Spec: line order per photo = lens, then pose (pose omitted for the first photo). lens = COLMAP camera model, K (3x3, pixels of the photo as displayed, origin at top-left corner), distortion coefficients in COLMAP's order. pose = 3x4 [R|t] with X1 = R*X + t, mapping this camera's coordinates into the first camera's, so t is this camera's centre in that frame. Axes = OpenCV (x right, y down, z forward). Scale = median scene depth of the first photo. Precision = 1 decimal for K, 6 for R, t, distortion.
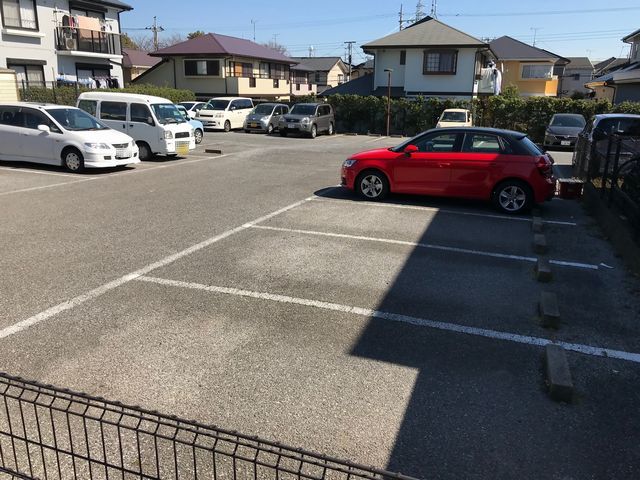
lens RADIAL K [[521.1, 0, 318.1], [0, 521.1, 225.9], [0, 0, 1]] dist [-0.004636, 0.010480]
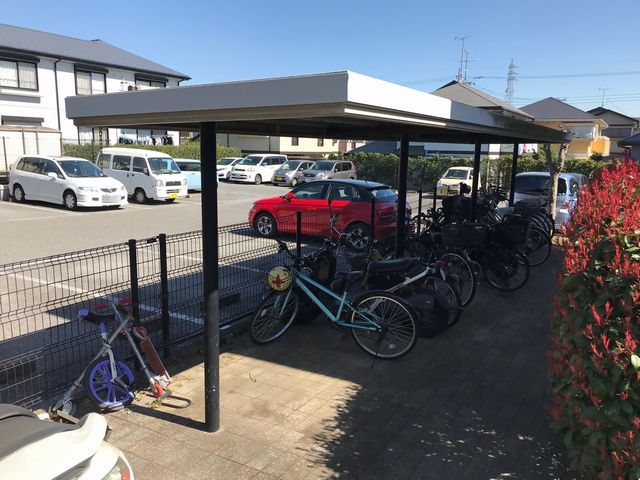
lens RADIAL K [[521.1, 0, 318.1], [0, 521.1, 225.9], [0, 0, 1]] dist [-0.004636, 0.010480]
pose [[0.983996, 0.034072, -0.174902, 0.207997], [-0.052752, 0.993252, -0.103286, 0.020559], [0.170203, 0.110860, 0.979153, -0.075396]]
